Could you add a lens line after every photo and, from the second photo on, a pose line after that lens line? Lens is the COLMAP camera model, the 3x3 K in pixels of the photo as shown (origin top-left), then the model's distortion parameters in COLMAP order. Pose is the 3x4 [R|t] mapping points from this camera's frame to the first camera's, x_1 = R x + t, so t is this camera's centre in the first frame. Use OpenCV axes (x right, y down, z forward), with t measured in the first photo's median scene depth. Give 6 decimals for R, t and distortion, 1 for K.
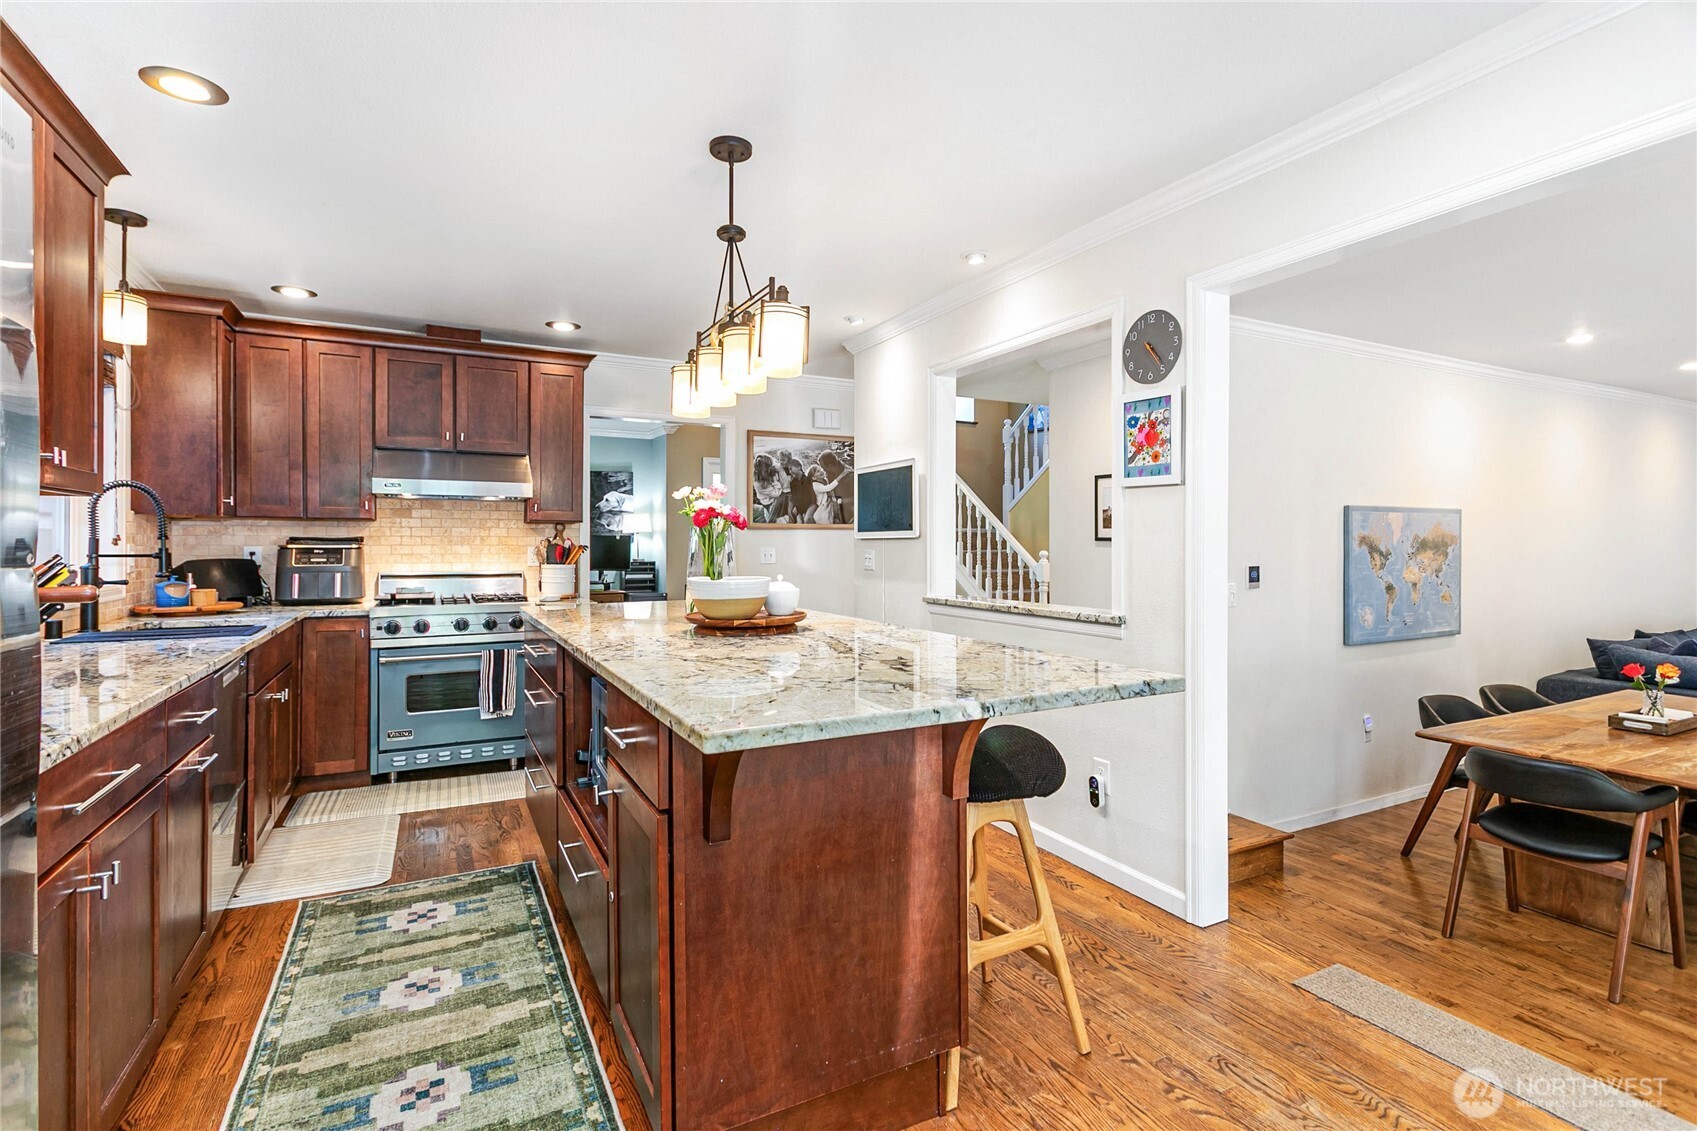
lens RADIAL K [[805.7, 0, 849.6], [0, 805.7, 543.3], [0, 0, 1]] dist [-0.007049, 0.002528]
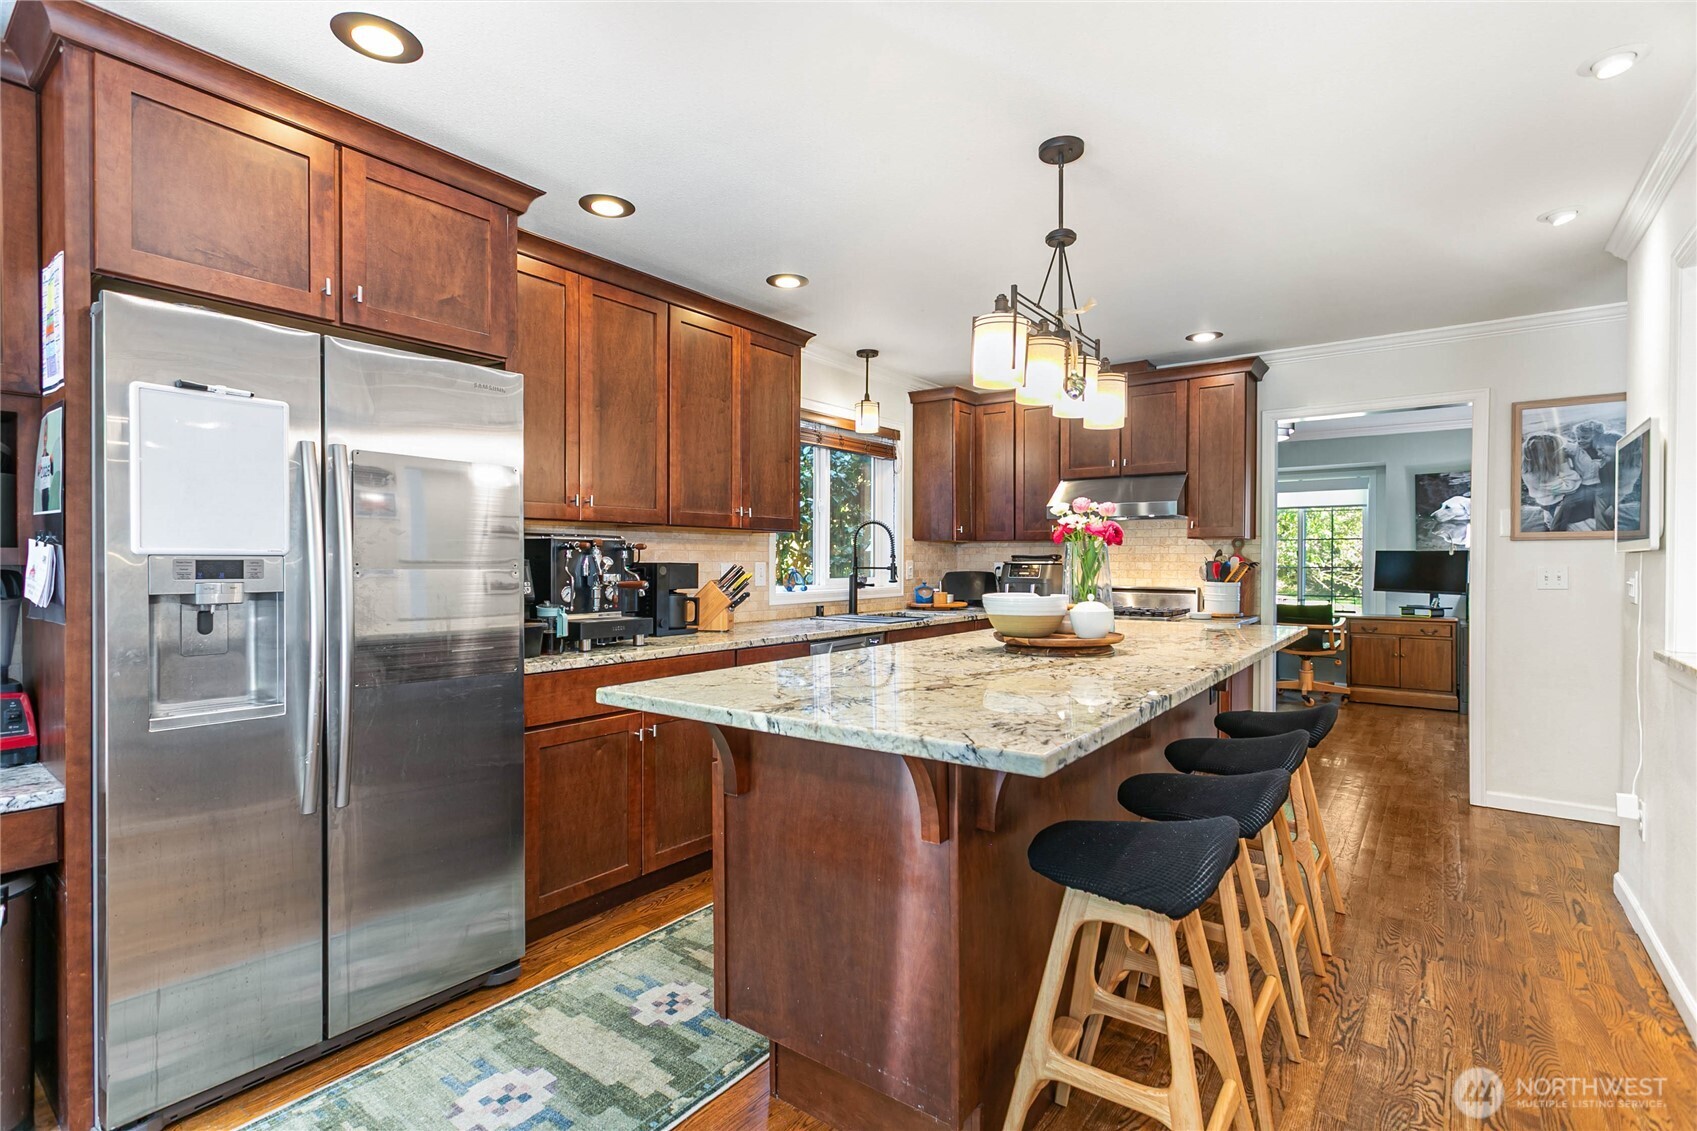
lens RADIAL K [[805.7, 0, 849.1], [0, 805.7, 562.7], [0, 0, 1]] dist [-0.007049, 0.002528]
pose [[0.425837, 0.002561, -0.904796, 0.363659], [0.000070, 0.999996, 0.002864, 0.000128], [0.904800, -0.001283, 0.425836, 0.212296]]
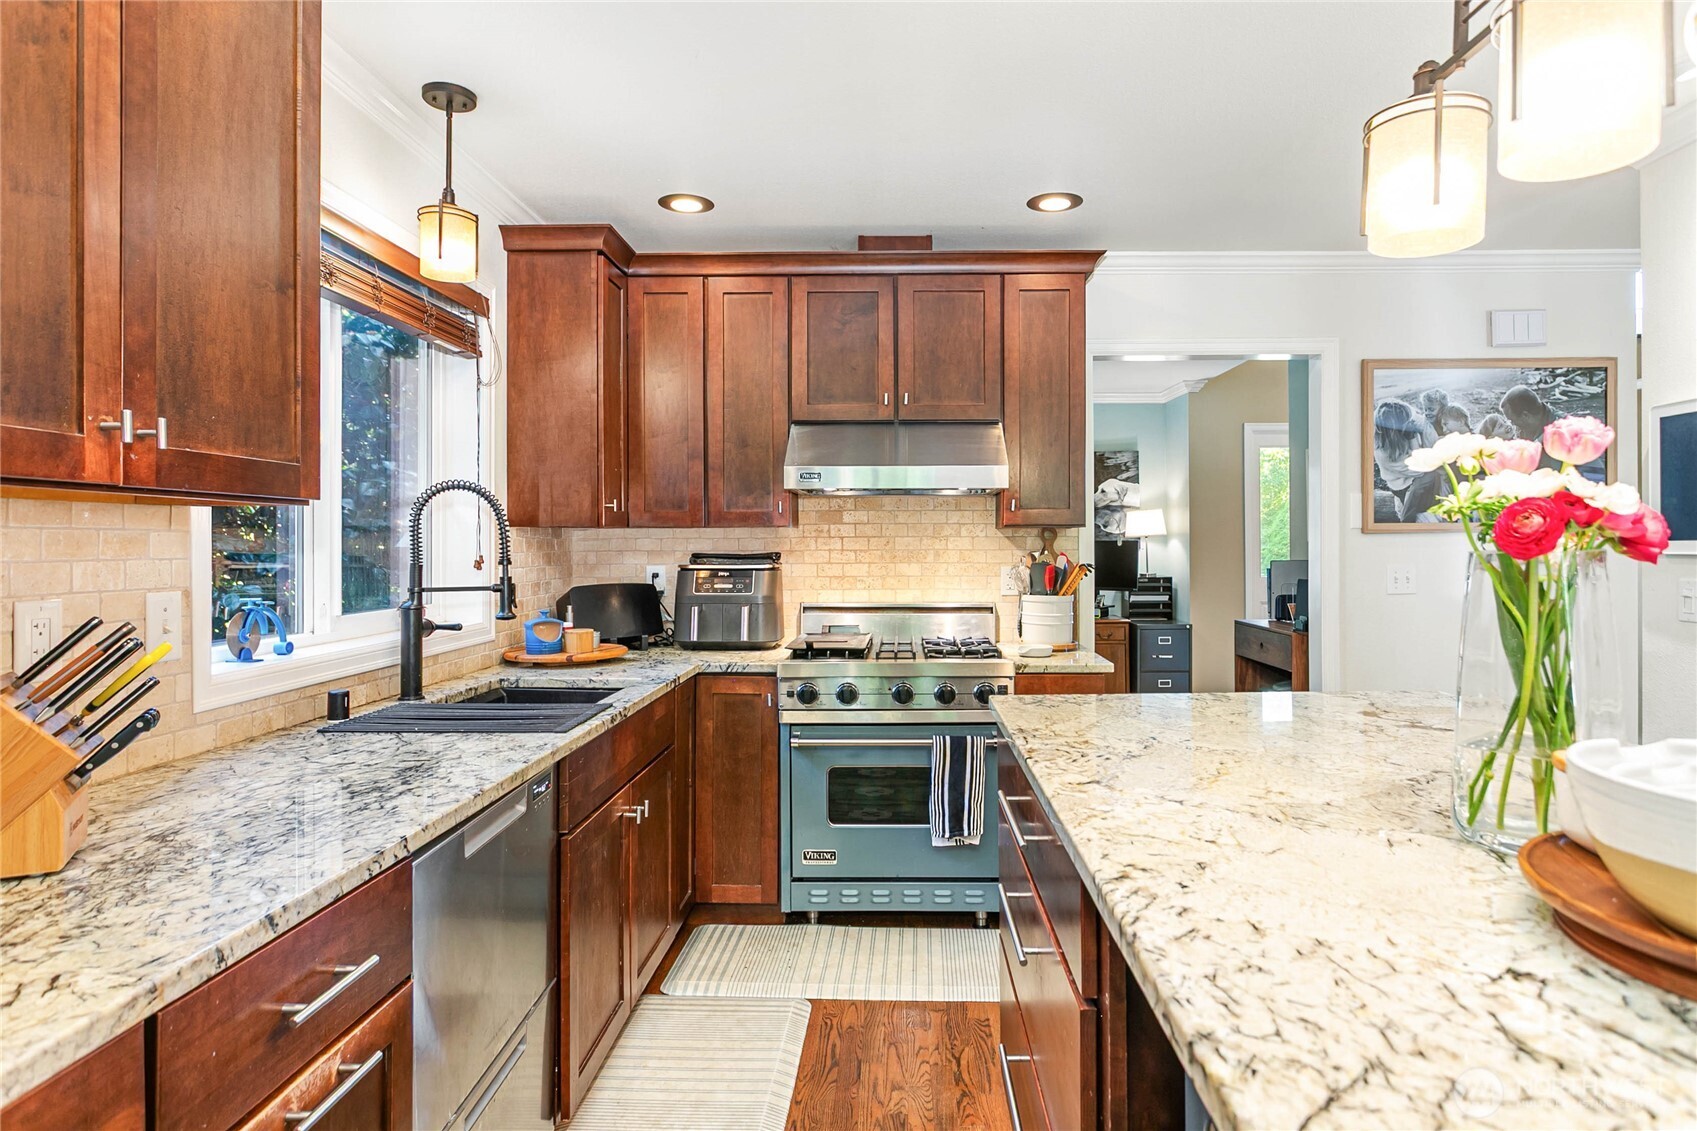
lens RADIAL K [[942.0, 0, 879.4], [0, 942.0, 542.3], [0, 0, 1]] dist [-0.008726, 0.004171]
pose [[0.874289, -0.003656, -0.485392, -0.138344], [0.003971, 0.999992, -0.000380, -0.016791], [0.485389, -0.001595, 0.874297, 0.340719]]
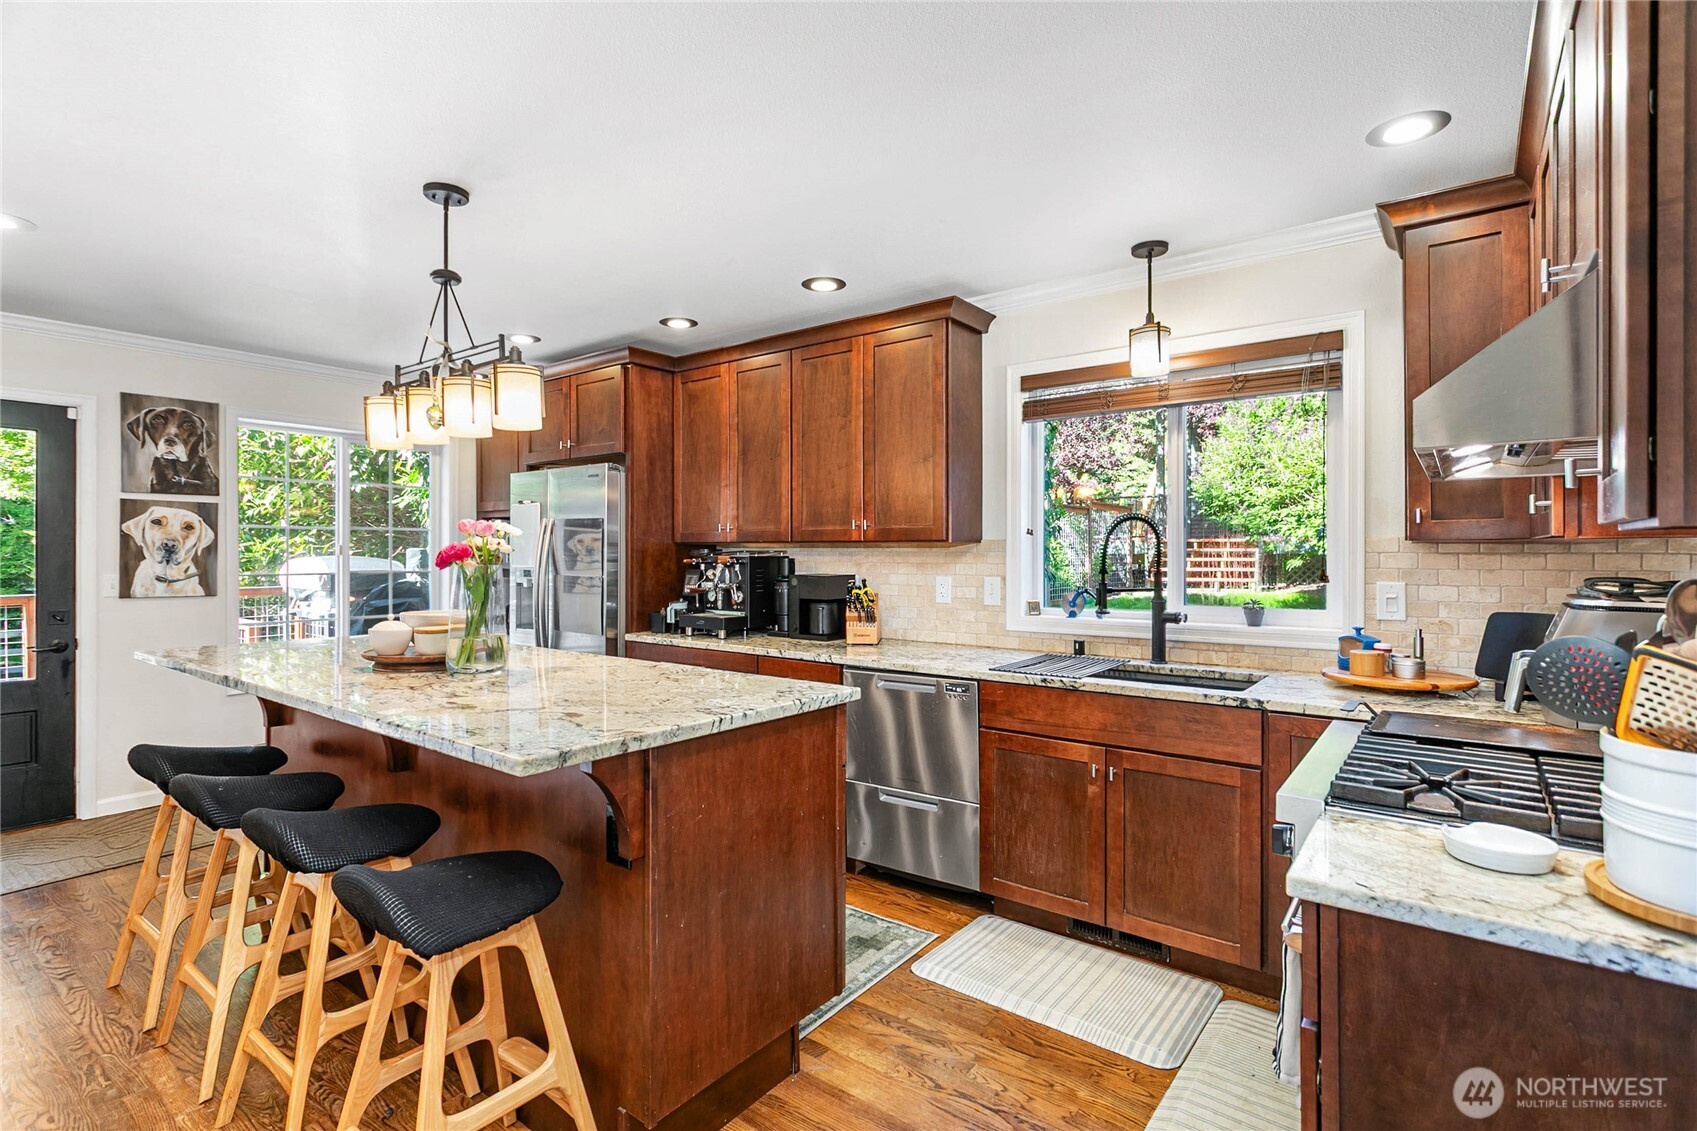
lens RADIAL K [[805.7, 0, 847.5], [0, 805.7, 559.1], [0, 0, 1]] dist [-0.007049, 0.002528]
pose [[-0.911499, -0.005155, -0.411270, -0.114742], [-0.005091, 0.999986, -0.001251, -0.014781], [0.411271, 0.000954, -0.911513, 1.250246]]
